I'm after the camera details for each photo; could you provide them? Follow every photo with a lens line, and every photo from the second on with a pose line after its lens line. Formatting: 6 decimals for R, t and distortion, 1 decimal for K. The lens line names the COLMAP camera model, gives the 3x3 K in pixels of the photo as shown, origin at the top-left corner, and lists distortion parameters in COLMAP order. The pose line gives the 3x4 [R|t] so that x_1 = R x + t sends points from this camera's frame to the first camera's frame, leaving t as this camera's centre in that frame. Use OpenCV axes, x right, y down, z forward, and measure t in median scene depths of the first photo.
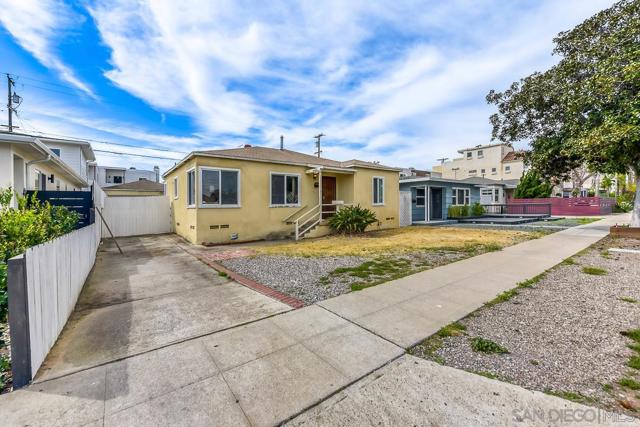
lens RADIAL K [[265.6, 0, 318.6], [0, 265.6, 209.5], [0, 0, 1]] dist [0.012491, -0.001433]
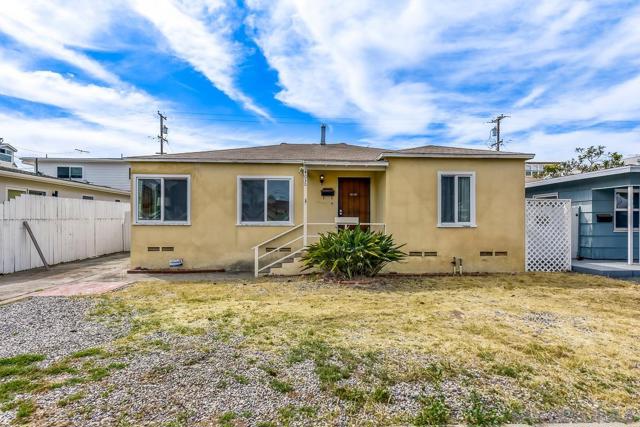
lens RADIAL K [[326.9, 0, 320.7], [0, 326.9, 216.8], [0, 0, 1]] dist [0.008838, -0.003850]
pose [[0.805228, 0.004593, -0.592947, 0.126260], [-0.025067, 0.999340, -0.026299, -0.003749], [0.592435, 0.036040, 0.804812, 0.104904]]
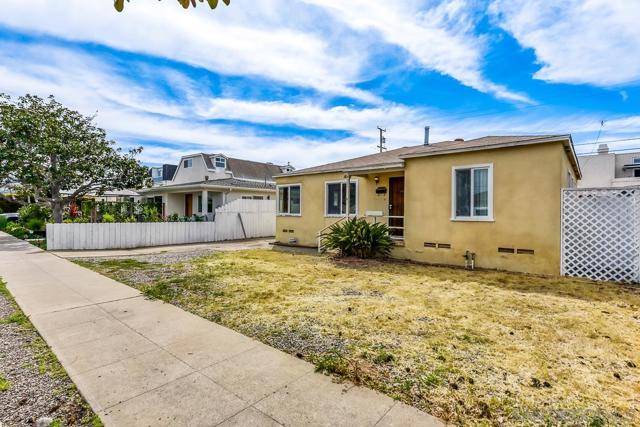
lens RADIAL K [[326.5, 0, 355.2], [0, 326.5, 209.8], [0, 0, 1]] dist [0.004801, 0.002365]
pose [[0.218603, 0.001271, -0.975813, 0.256519], [-0.035182, 0.999359, -0.006580, -0.007855], [0.975179, 0.035770, 0.218507, 0.206394]]
